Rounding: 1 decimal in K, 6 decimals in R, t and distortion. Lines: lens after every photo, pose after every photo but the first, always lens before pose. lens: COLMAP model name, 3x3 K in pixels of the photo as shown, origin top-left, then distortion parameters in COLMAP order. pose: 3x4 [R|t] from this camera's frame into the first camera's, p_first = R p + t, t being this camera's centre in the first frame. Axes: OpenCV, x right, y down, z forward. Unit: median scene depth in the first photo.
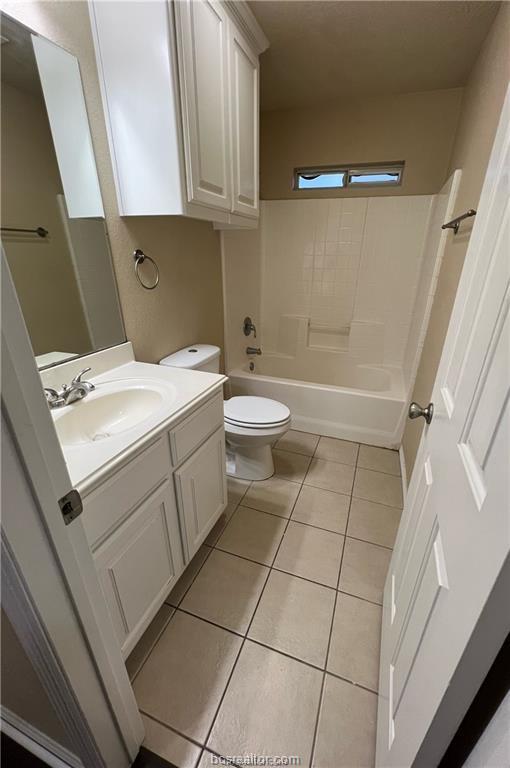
lens RADIAL K [[328.7, 0, 270.5], [0, 328.7, 402.2], [0, 0, 1]] dist [-0.002620, 0.000115]
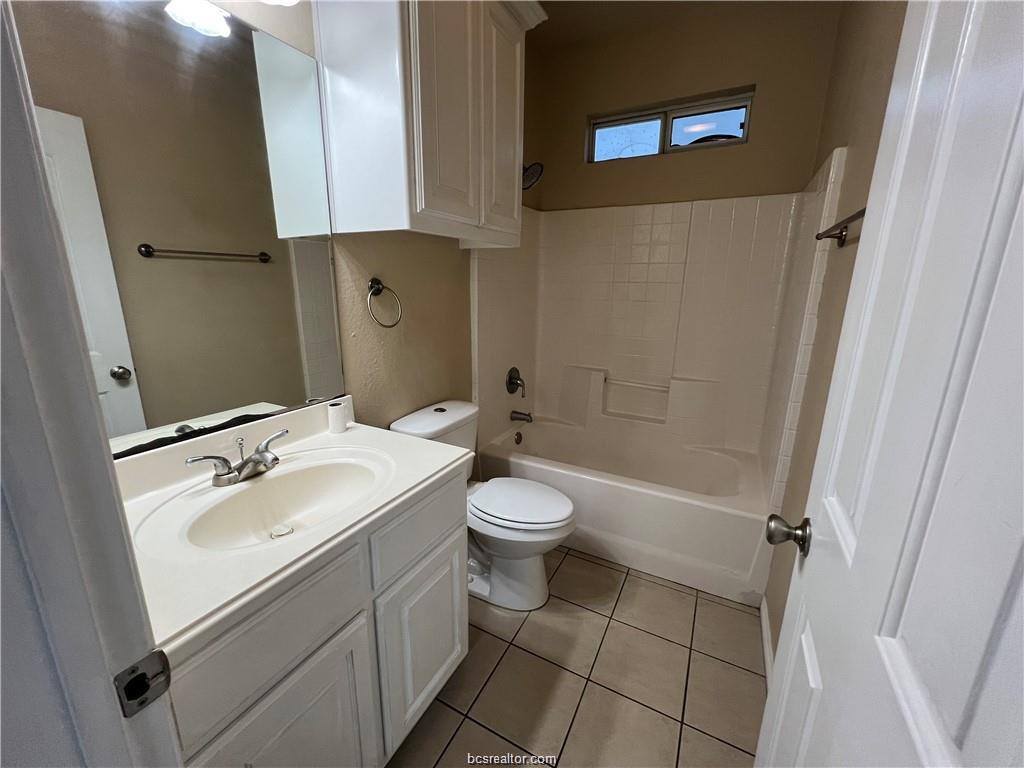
lens RADIAL K [[410.5, 0, 512.0], [0, 410.5, 384.0], [0, 0, 1]] dist [-0.000044, 0.000307]
pose [[0.986519, 0.044685, -0.157426, 0.074157], [-0.074776, 0.978783, -0.190766, -0.064641], [0.145561, 0.199967, 0.968930, 0.168325]]
